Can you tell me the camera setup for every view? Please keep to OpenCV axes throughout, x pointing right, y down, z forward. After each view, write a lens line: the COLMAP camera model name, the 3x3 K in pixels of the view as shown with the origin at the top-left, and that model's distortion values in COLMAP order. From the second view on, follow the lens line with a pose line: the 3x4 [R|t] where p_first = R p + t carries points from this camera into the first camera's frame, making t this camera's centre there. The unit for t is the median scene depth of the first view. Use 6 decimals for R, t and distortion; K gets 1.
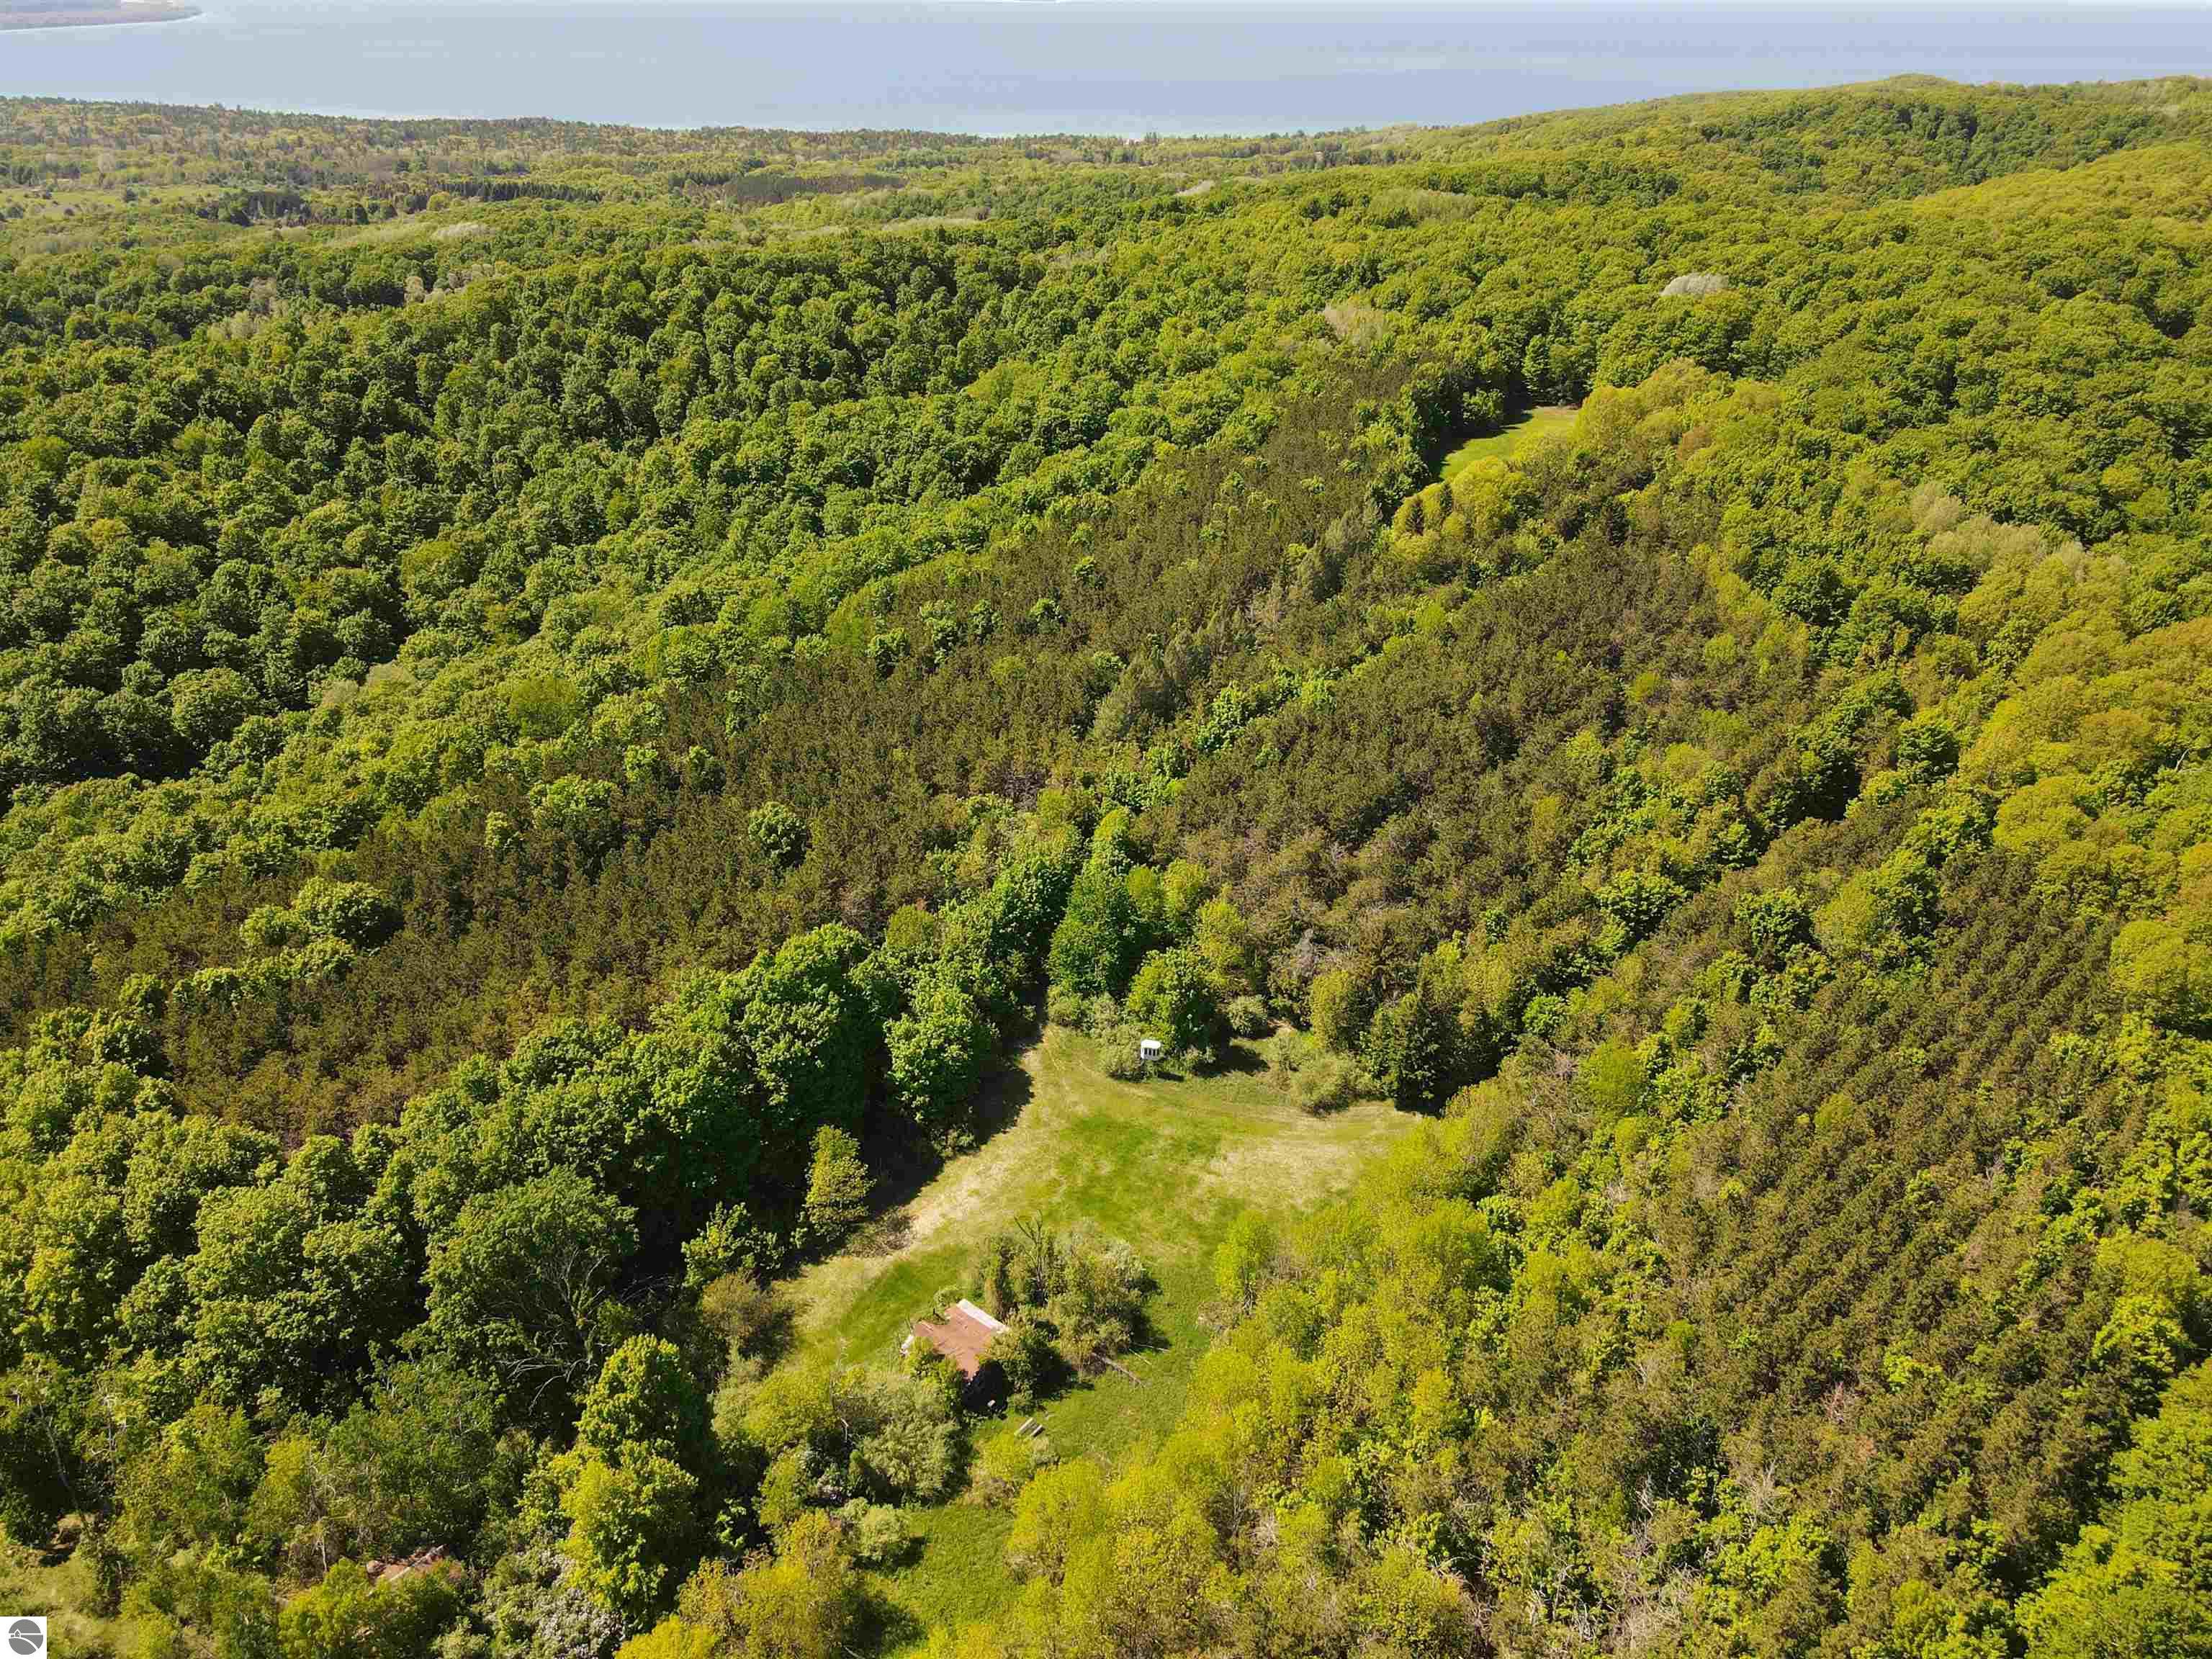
lens RADIAL K [[1612.1, 0, 1099.3], [0, 1612.1, 819.2], [0, 0, 1]] dist [-0.001815, 0.036857]
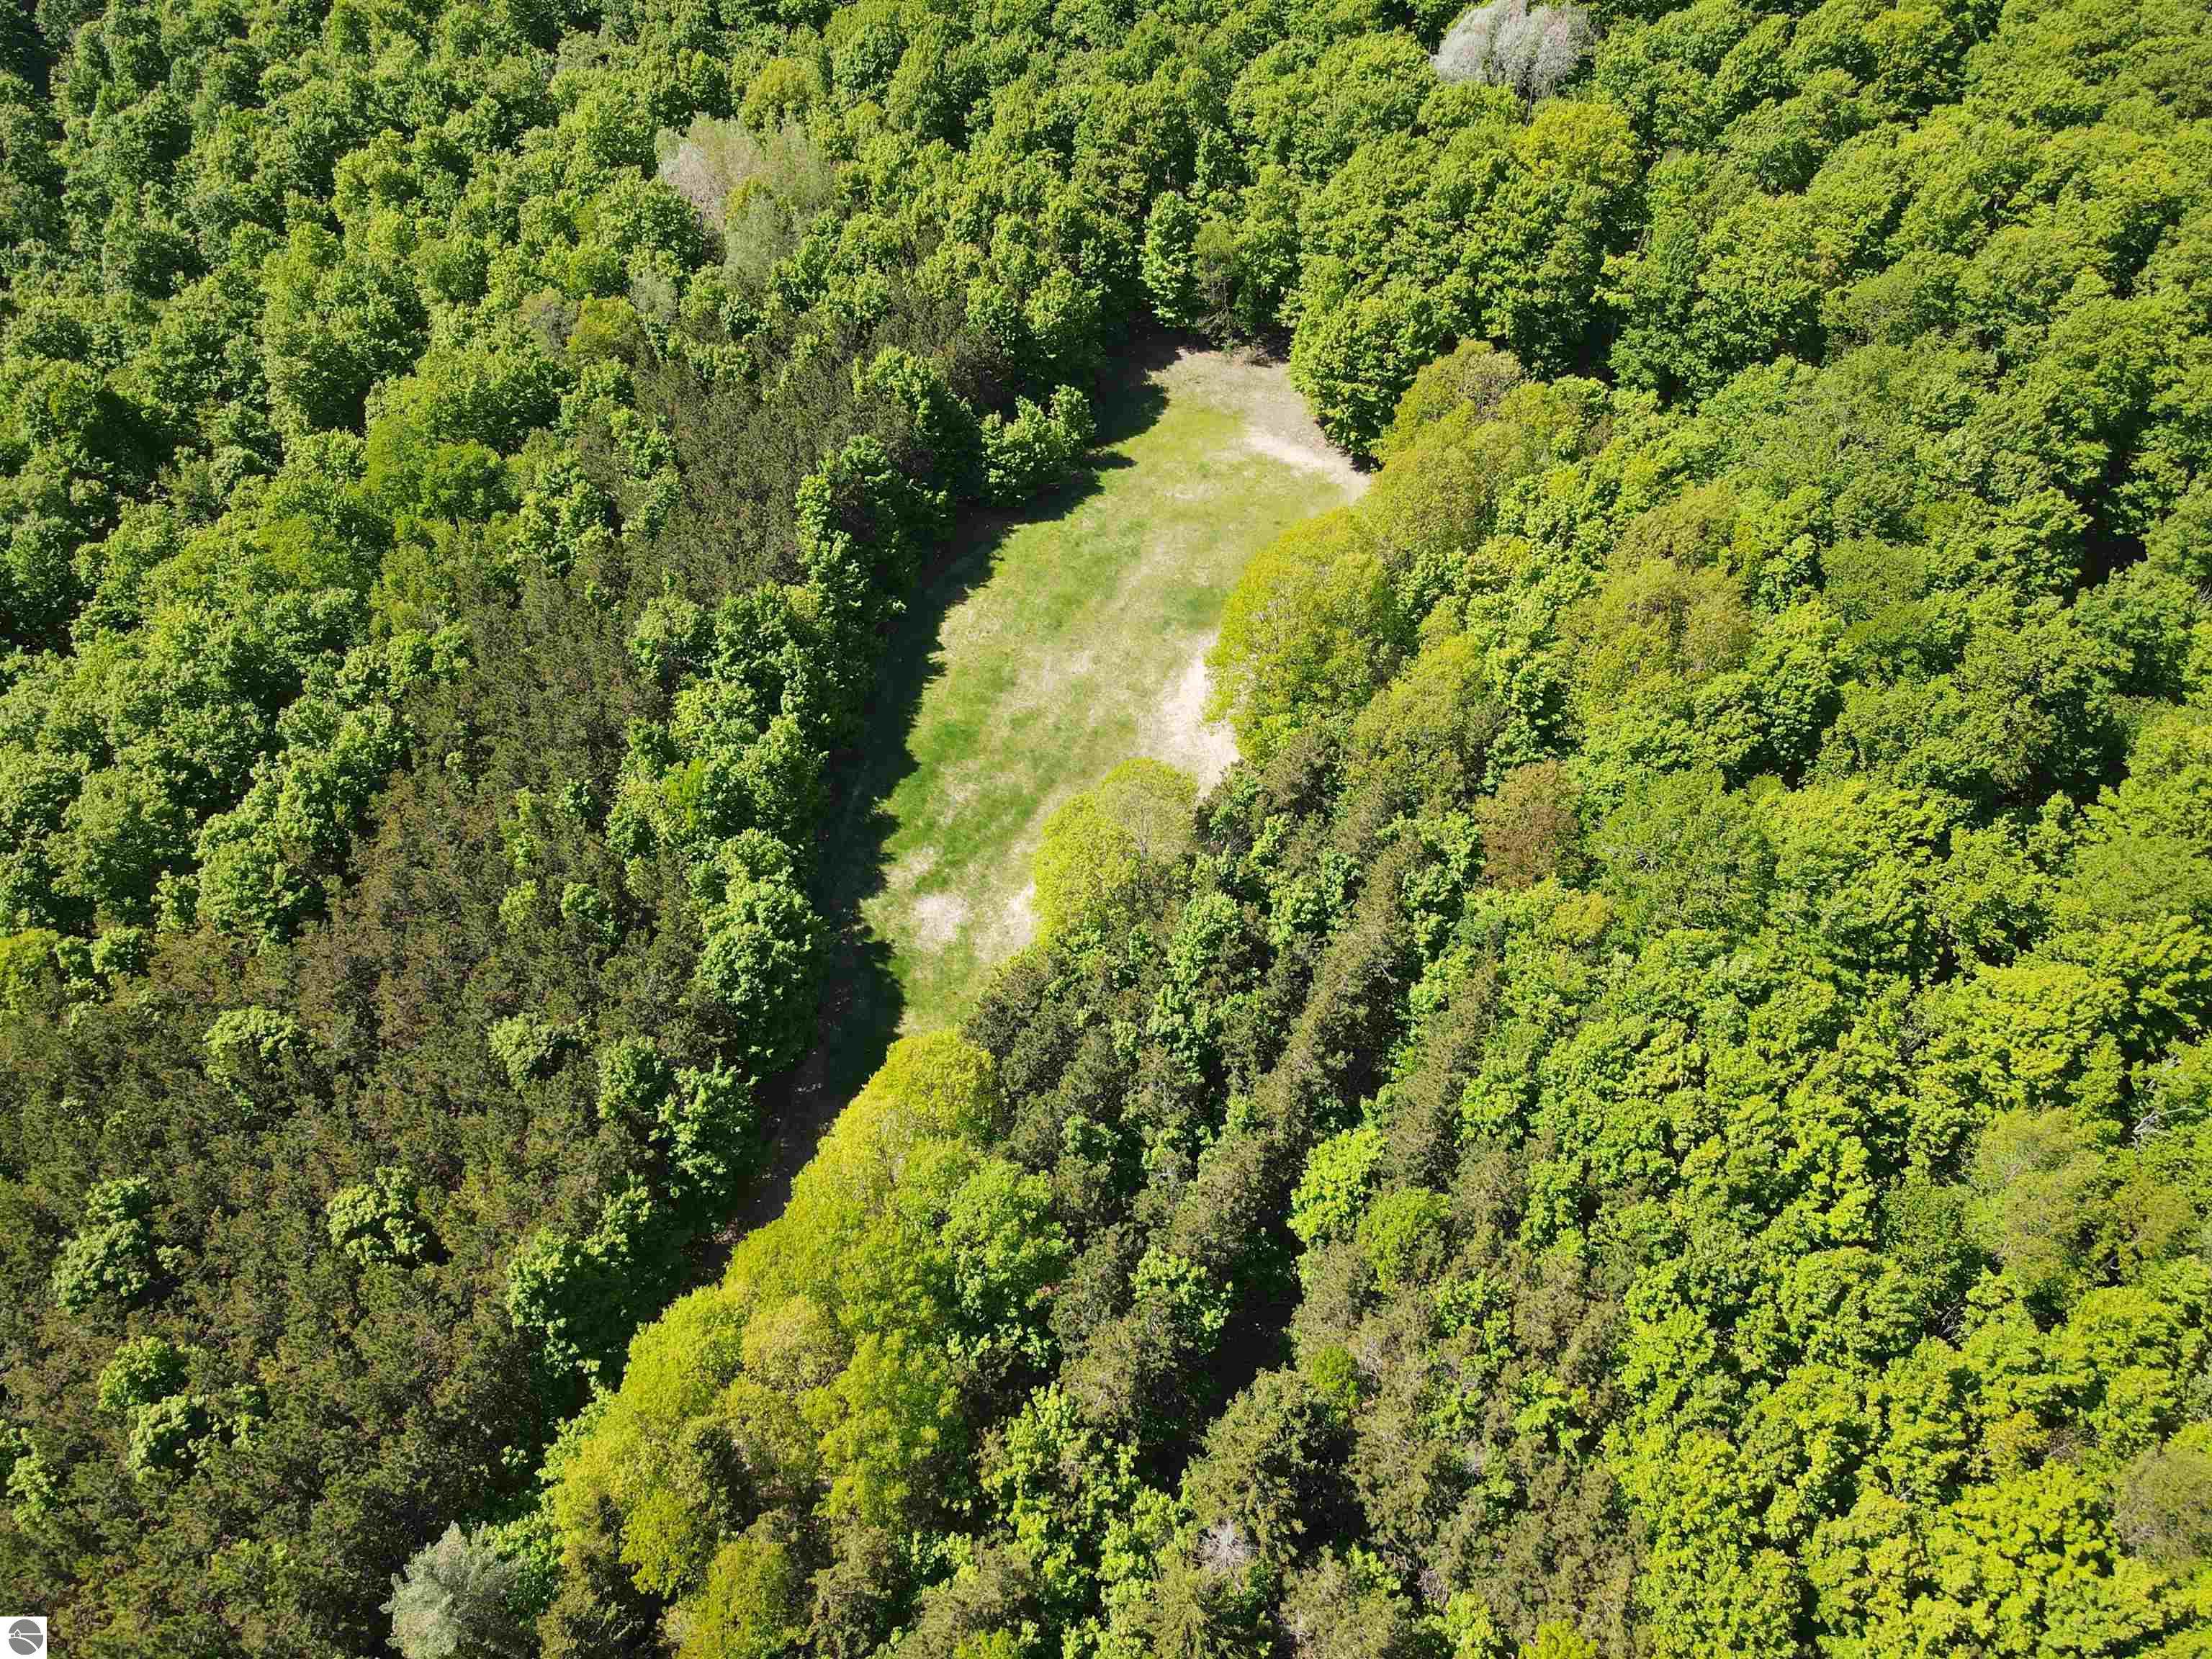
lens RADIAL K [[1612.1, 0, 1102.4], [0, 1612.1, 823.9], [0, 0, 1]] dist [-0.001815, 0.036857]
pose [[0.988474, -0.116713, 0.096425, 0.211002], [0.080341, 0.944238, 0.319312, -0.307190], [-0.128316, -0.307885, 0.942731, 0.589788]]
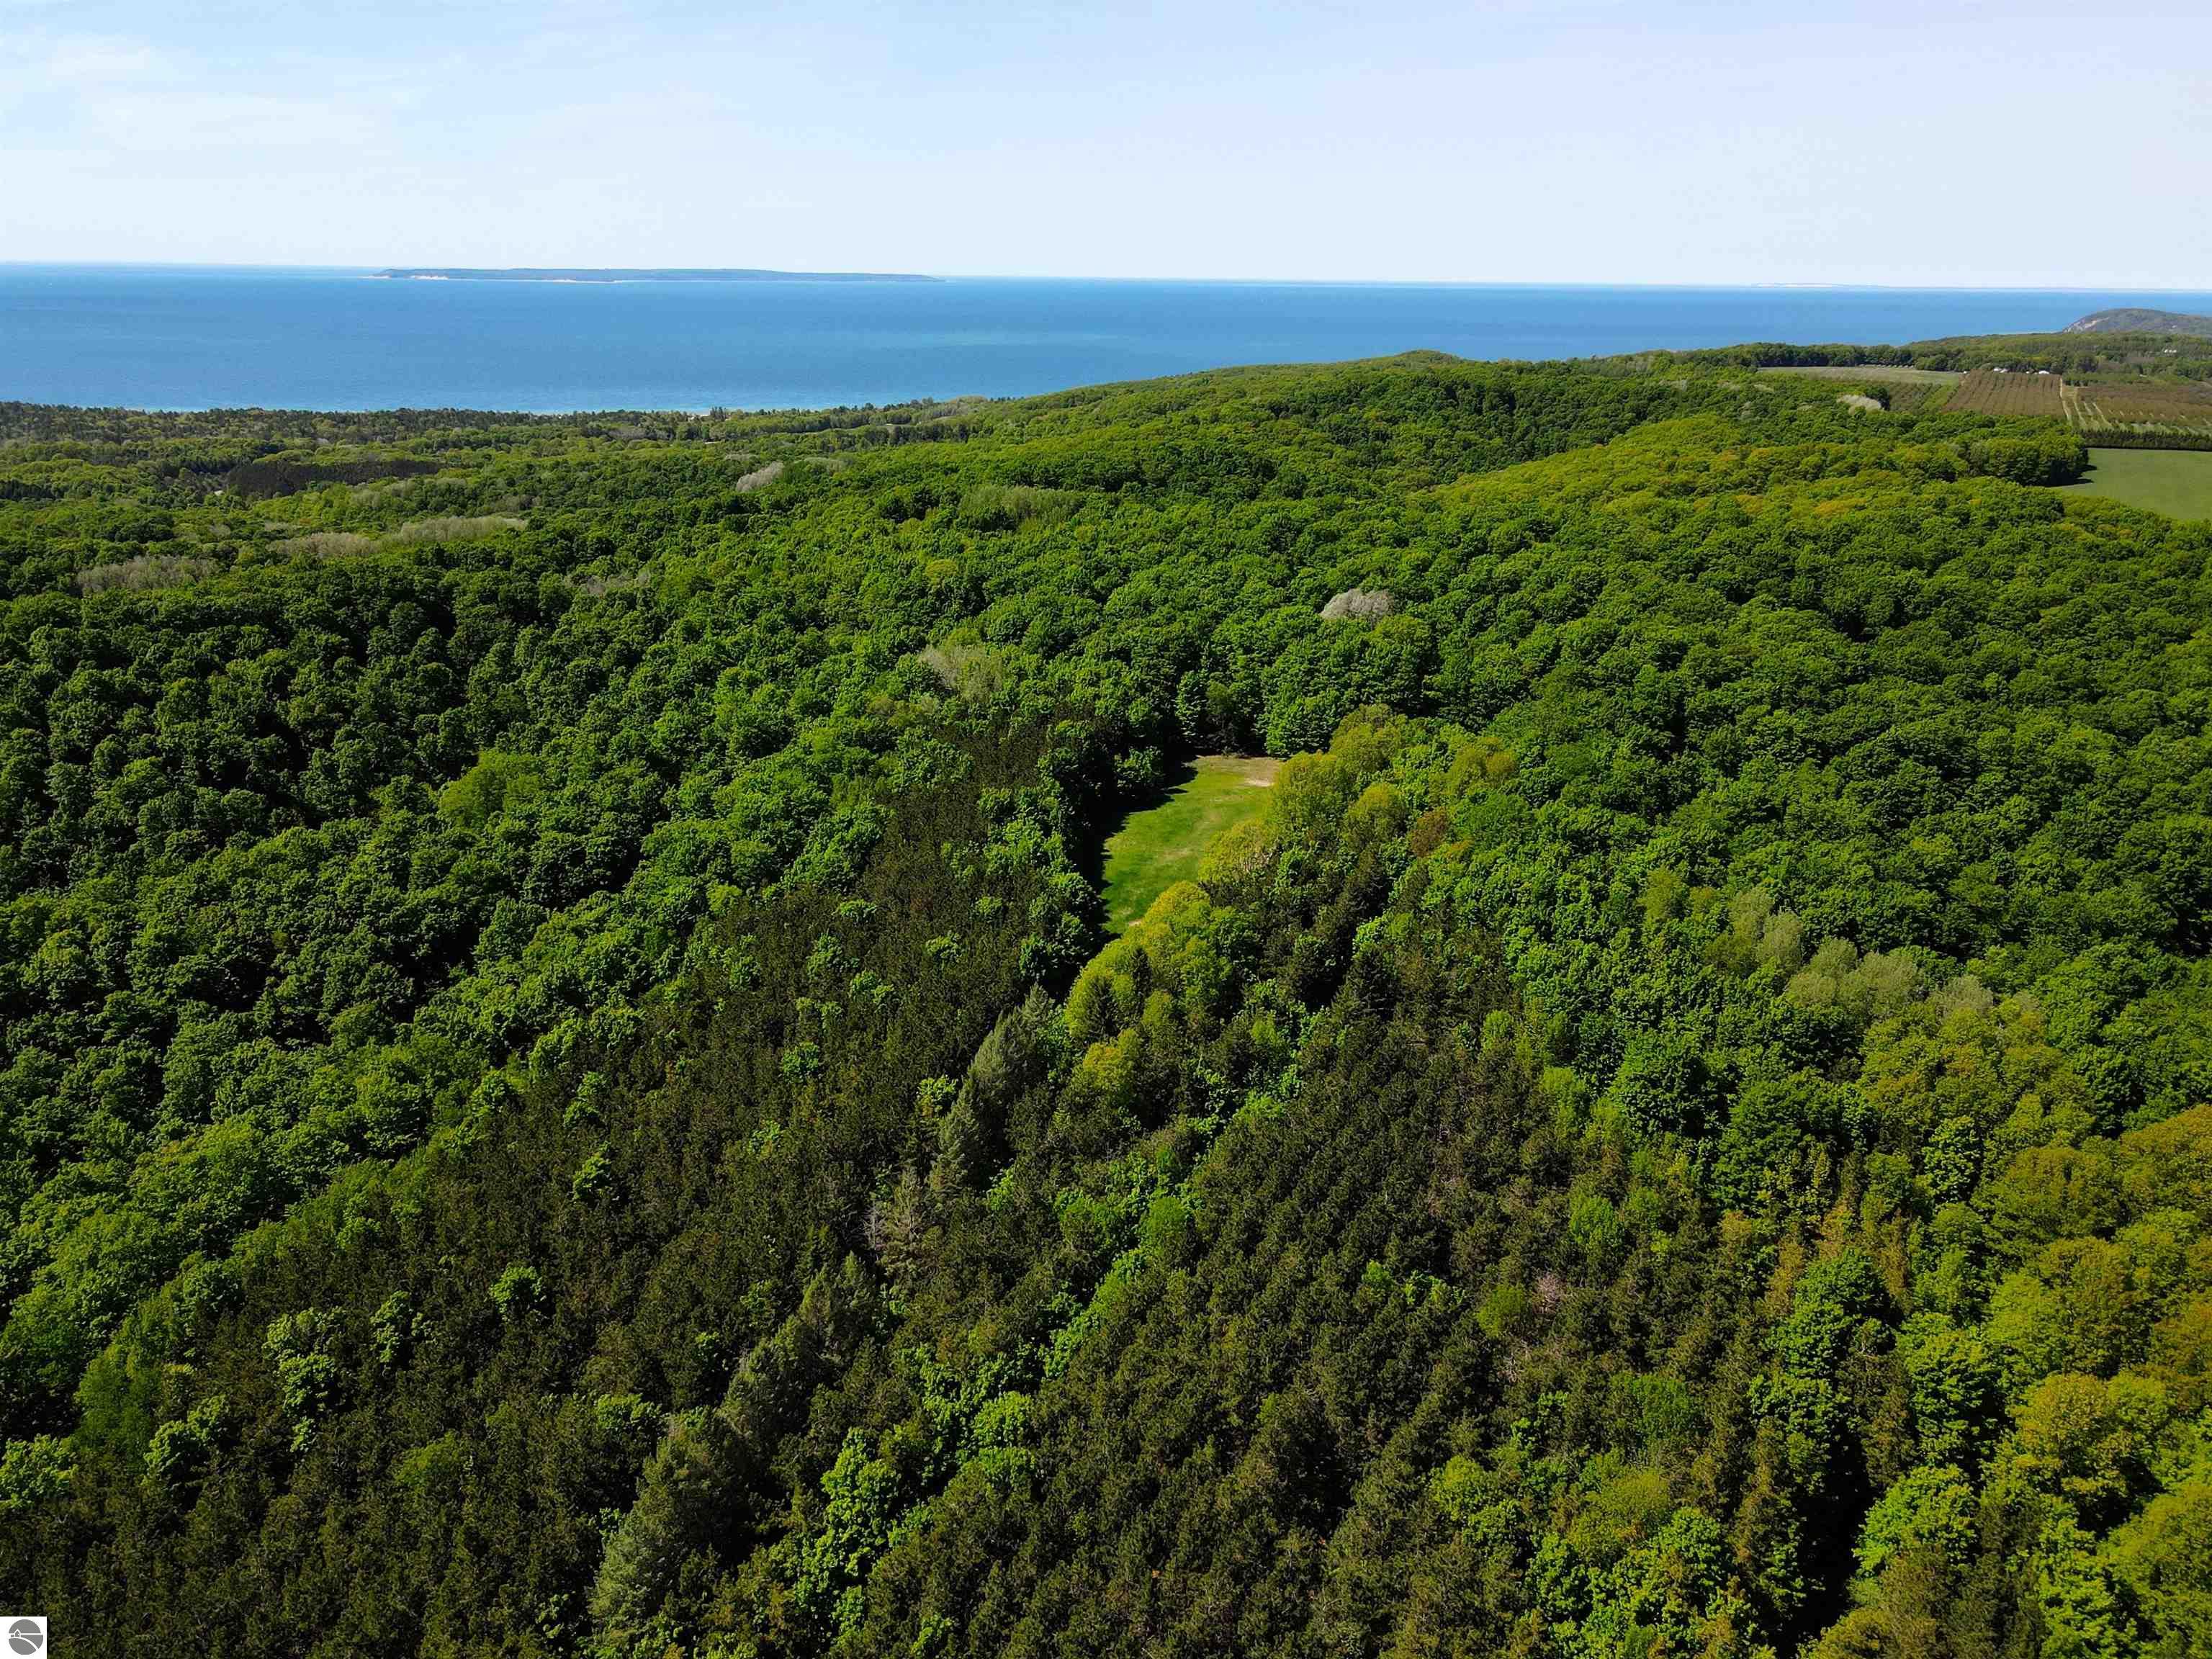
lens RADIAL K [[1612.1, 0, 1086.9], [0, 1612.1, 836.8], [0, 0, 1]] dist [-0.001815, 0.036857]
pose [[0.970175, -0.076586, 0.229991, 0.030458], [0.107403, 0.986377, -0.124598, -0.133595], [-0.217315, 0.145584, 0.965184, 0.259122]]
